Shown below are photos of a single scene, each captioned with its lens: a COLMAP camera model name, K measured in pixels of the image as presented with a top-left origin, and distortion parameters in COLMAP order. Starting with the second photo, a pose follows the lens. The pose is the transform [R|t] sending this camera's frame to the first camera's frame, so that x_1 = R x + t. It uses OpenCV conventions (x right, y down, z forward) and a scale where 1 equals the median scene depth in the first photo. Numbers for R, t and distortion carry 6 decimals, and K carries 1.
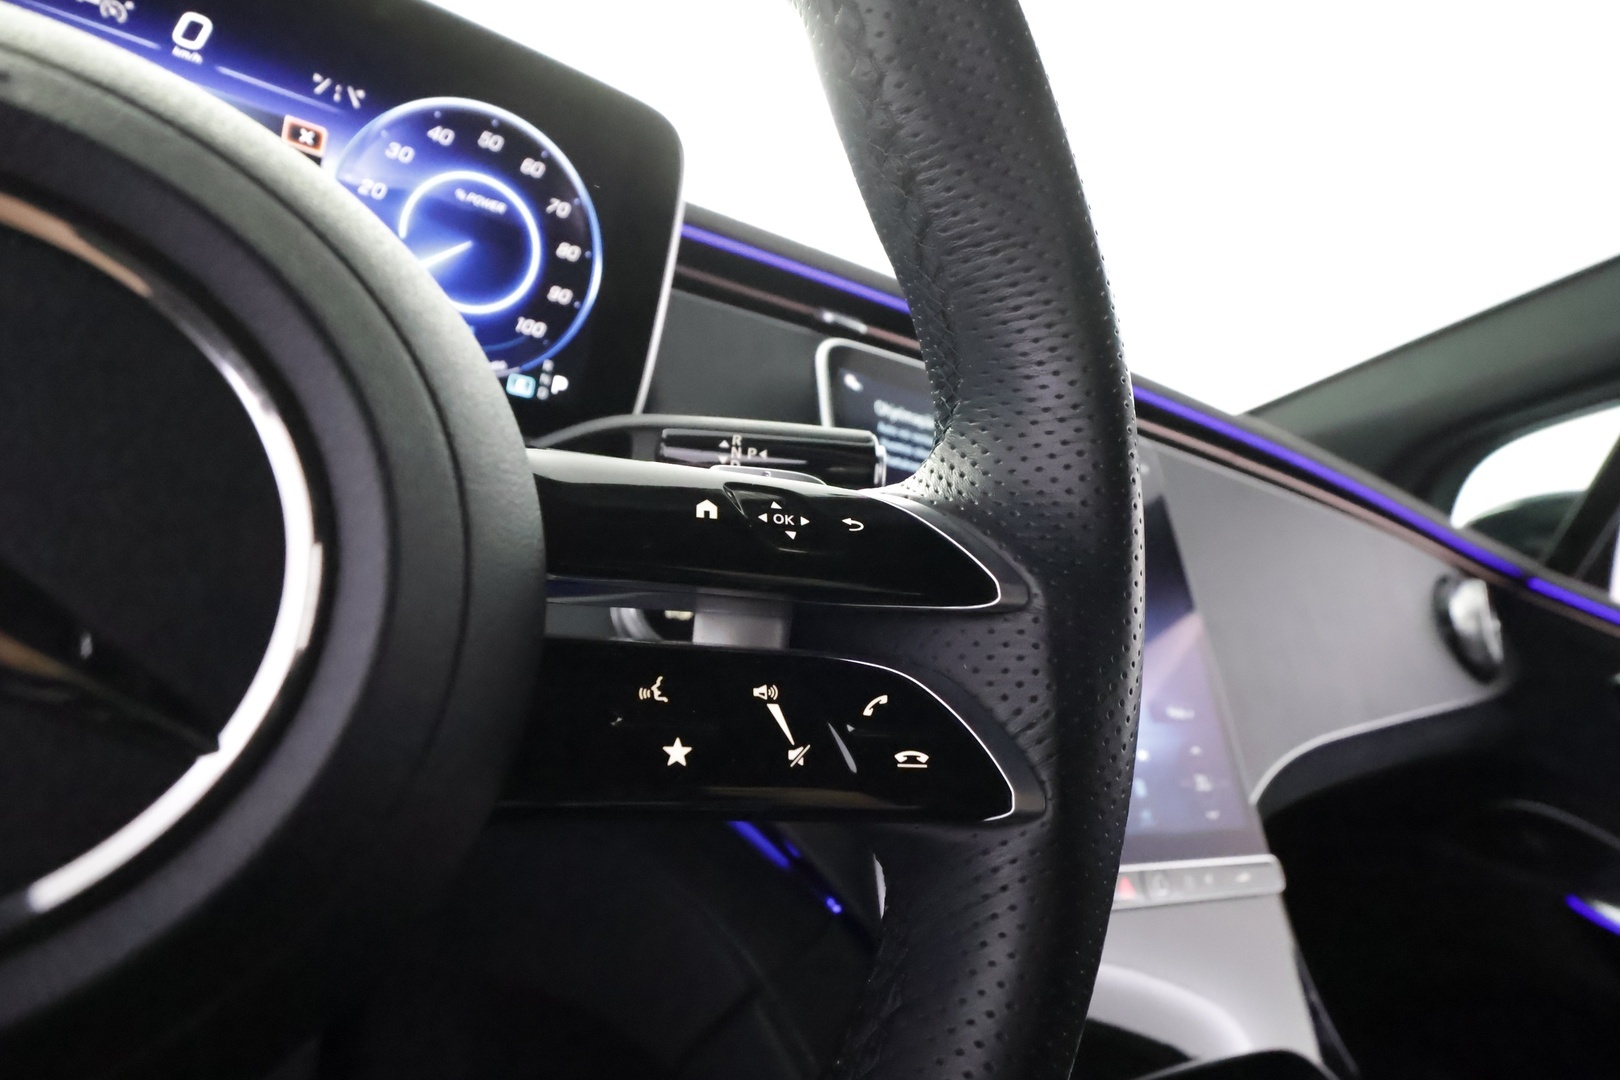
lens RADIAL K [[952.5, 0, 808.8], [0, 952.5, 547.5], [0, 0, 1]] dist [-0.006965, 0.004686]
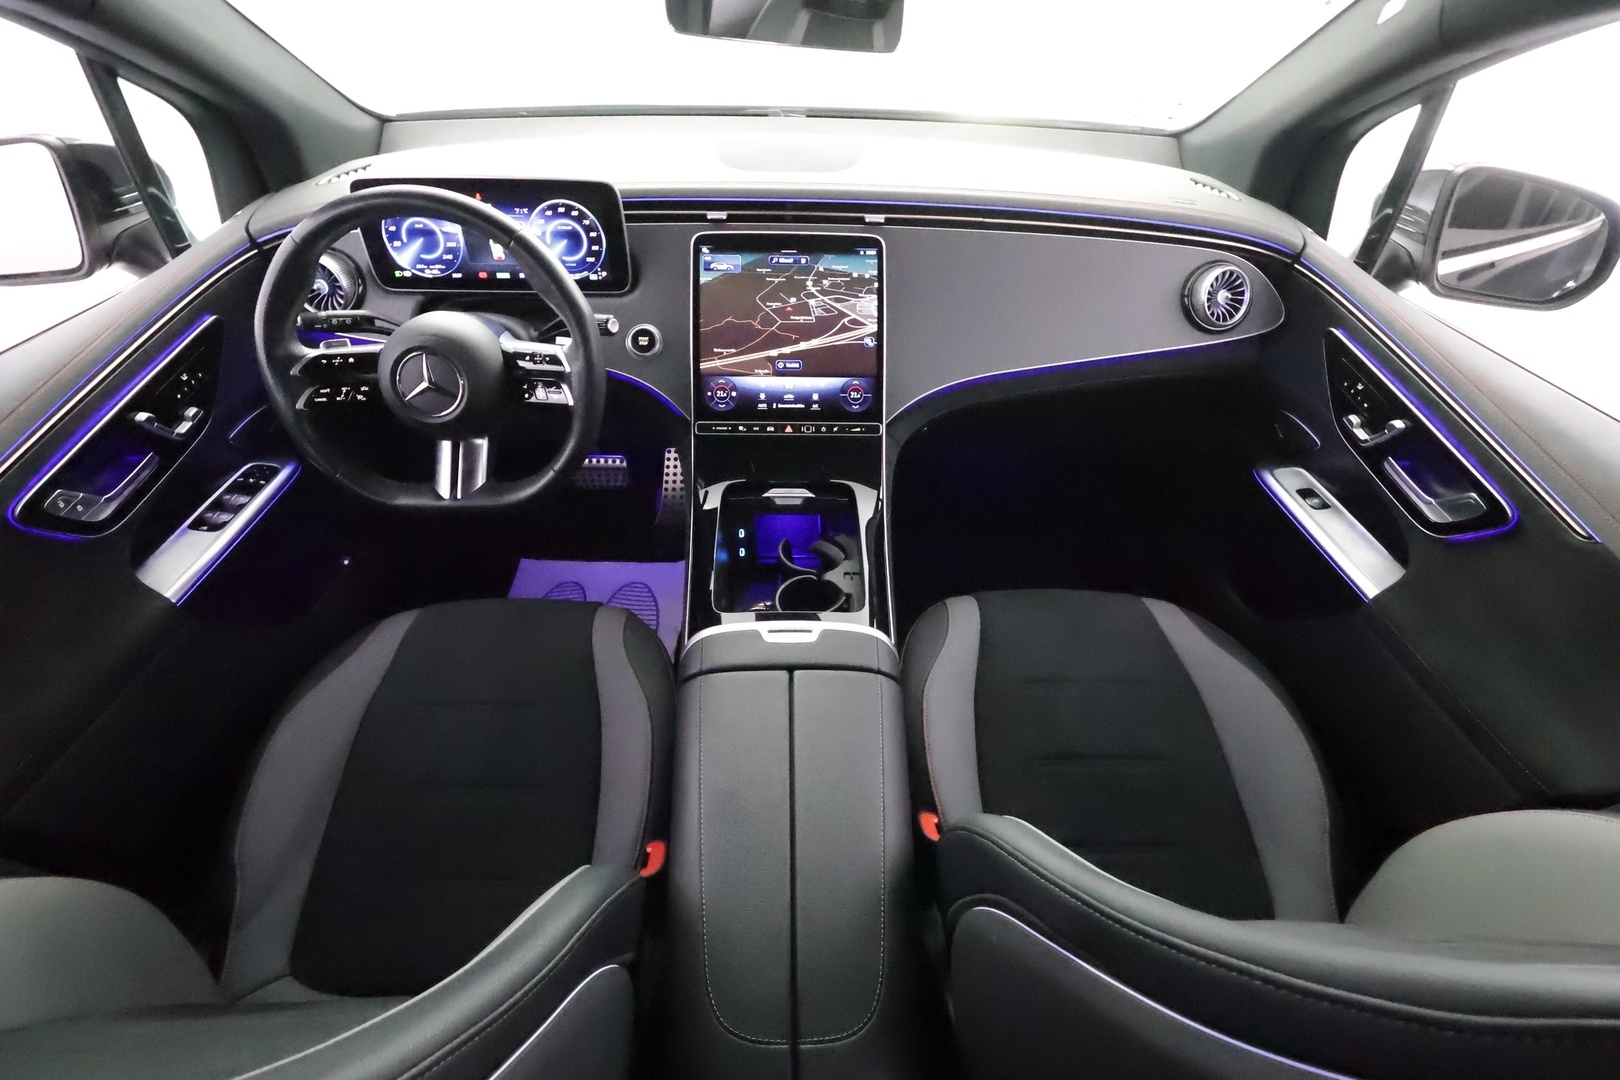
lens RADIAL K [[749.4, 0, 802.2], [0, 749.4, 543.1], [0, 0, 1]] dist [0.003632, -0.001126]
pose [[0.837429, 0.147363, -0.526305, 2.132325], [0.122524, 0.887838, 0.443544, -0.477899], [0.532636, -0.435922, 0.725446, -1.106853]]
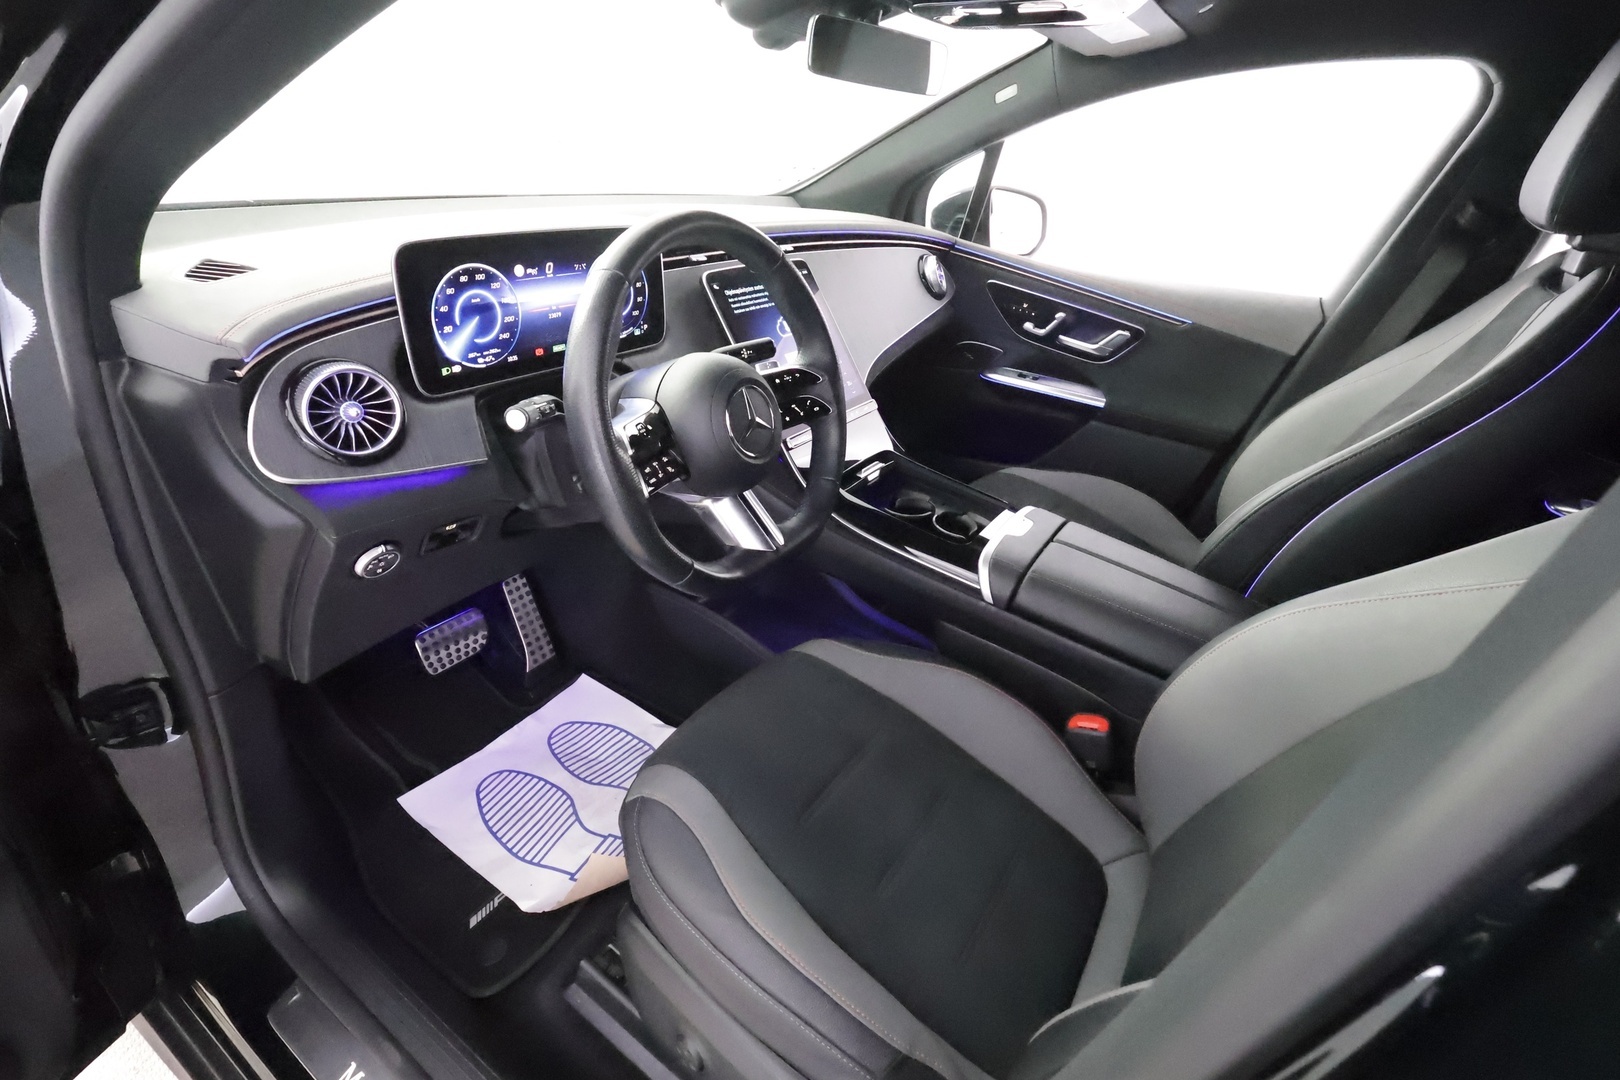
lens RADIAL K [[749.4, 0, 805.2], [0, 749.4, 540.4], [0, 0, 1]] dist [0.003632, -0.001126]
pose [[0.898463, -0.353282, 0.260683, -0.780359], [0.212860, 0.869800, 0.445128, -0.624403], [-0.383997, -0.344442, 0.856683, -1.776538]]
